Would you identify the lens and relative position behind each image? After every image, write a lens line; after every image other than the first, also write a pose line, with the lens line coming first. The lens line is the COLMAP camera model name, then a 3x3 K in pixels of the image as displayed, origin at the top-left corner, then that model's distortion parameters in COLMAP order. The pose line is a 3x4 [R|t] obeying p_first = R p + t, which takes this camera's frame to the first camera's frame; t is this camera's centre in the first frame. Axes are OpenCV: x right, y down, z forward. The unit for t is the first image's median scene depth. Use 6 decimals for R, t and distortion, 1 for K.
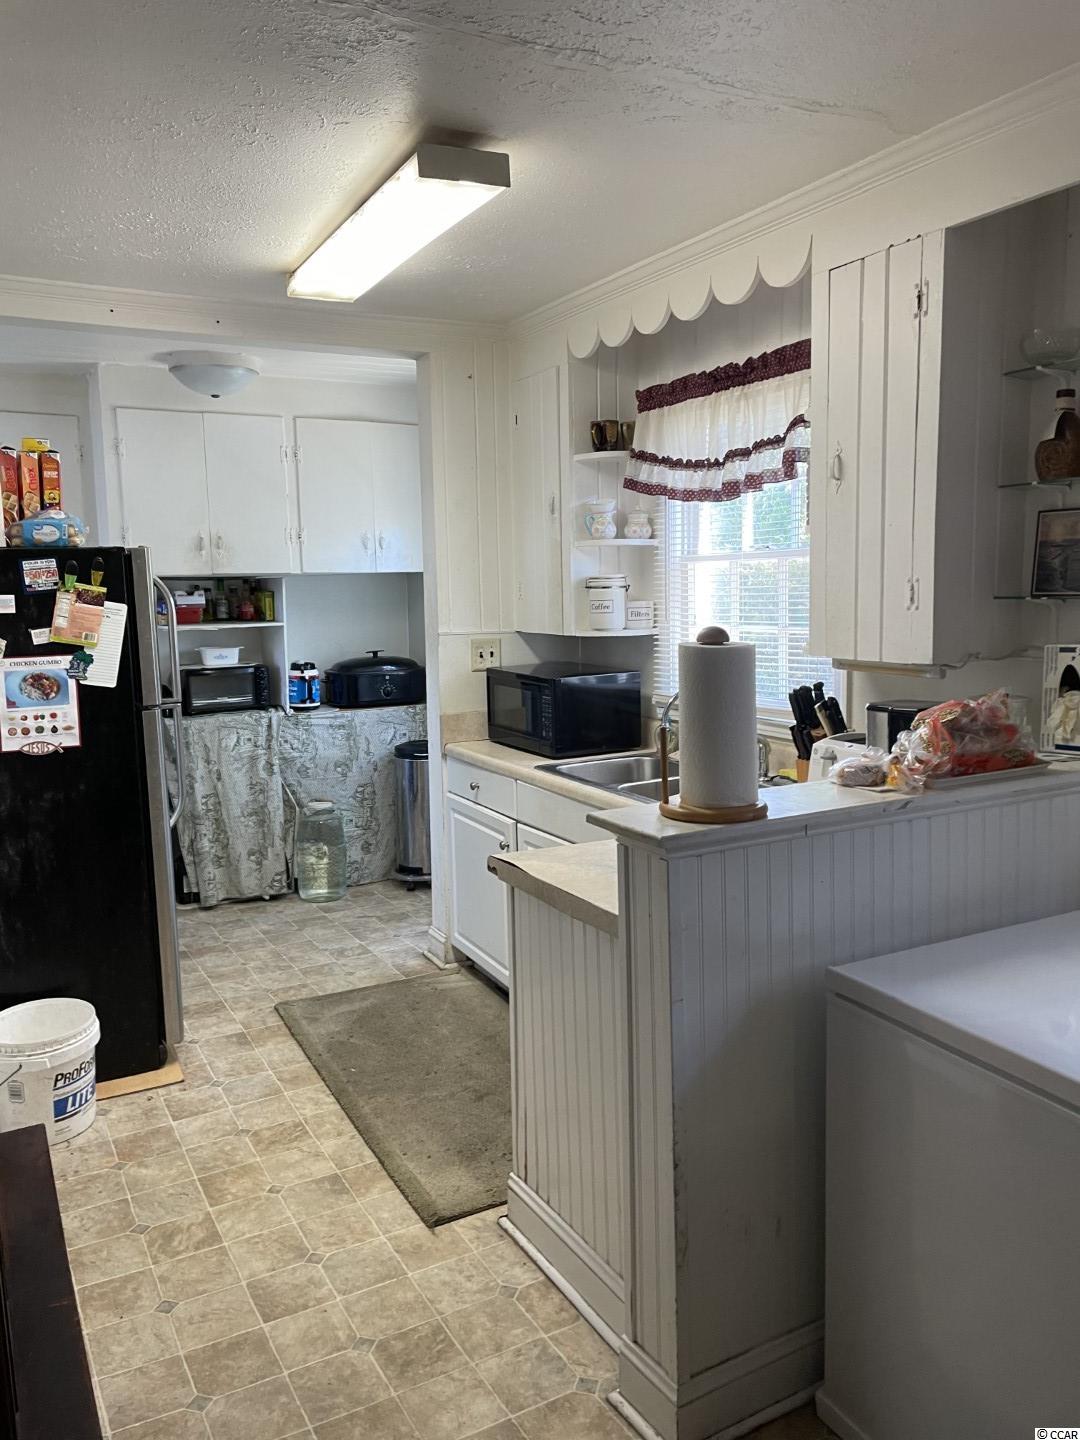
lens RADIAL K [[1098.5, 0, 544.6], [0, 1098.5, 723.6], [0, 0, 1]] dist [0.054554, -0.058078]
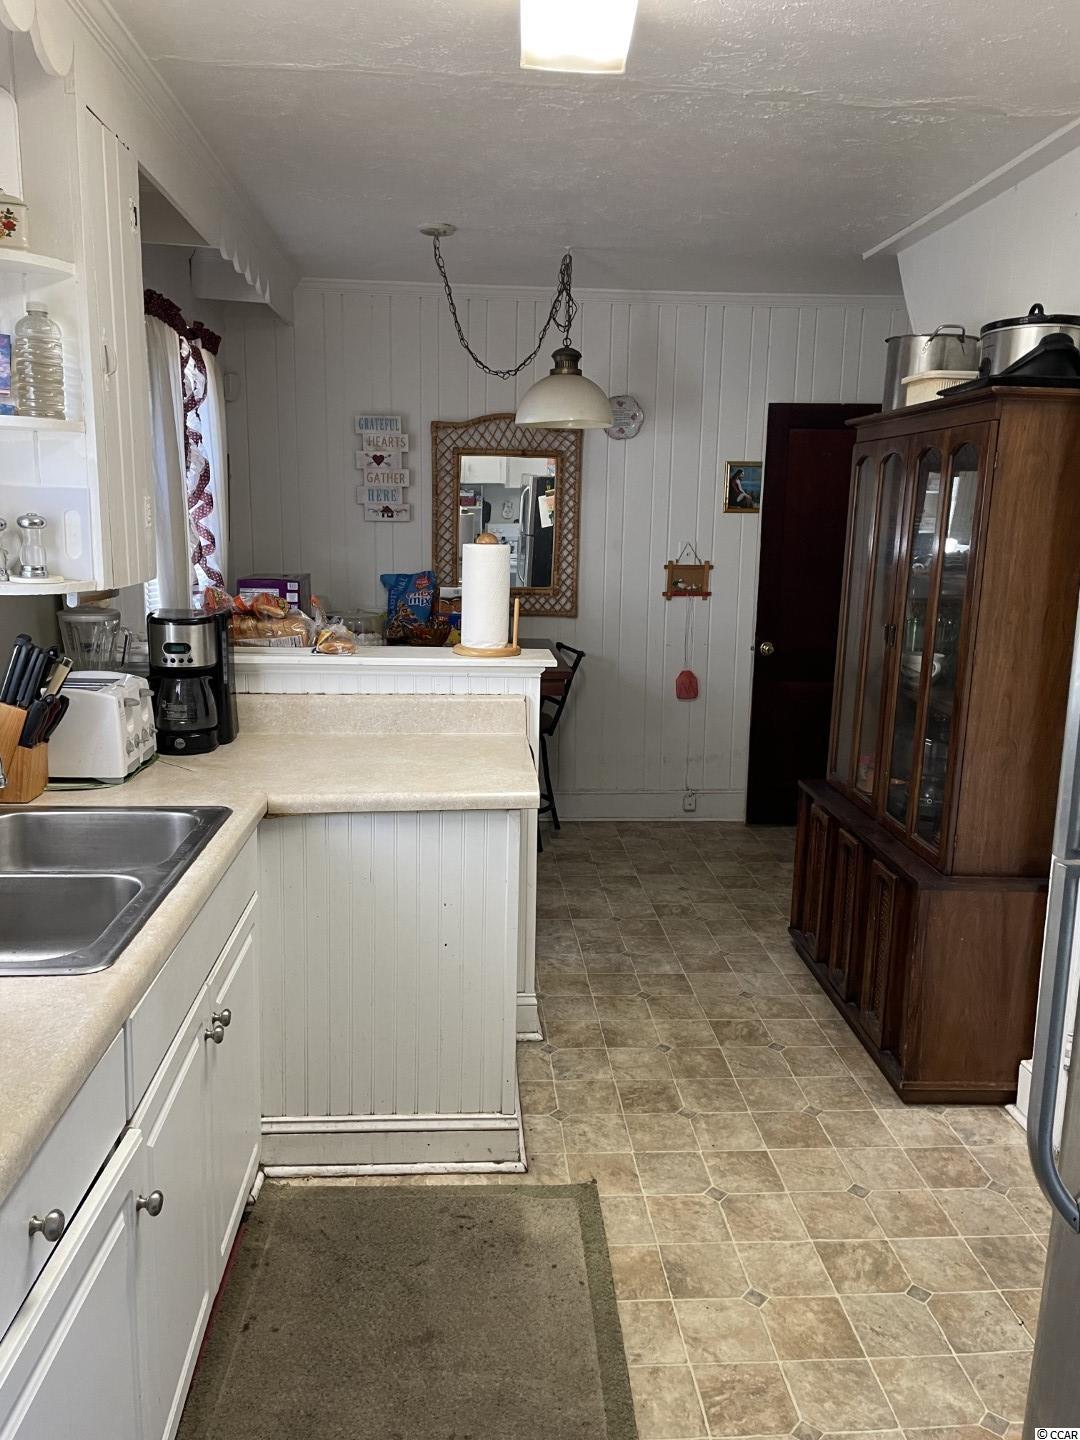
lens RADIAL K [[1098.5, 0, 543.2], [0, 1098.5, 714.5], [0, 0, 1]] dist [0.054554, -0.058078]
pose [[-0.907471, -0.070284, 0.414194, -0.447460], [0.063735, 0.951463, 0.301092, -0.228430], [-0.415252, 0.299631, -0.858945, 1.792062]]
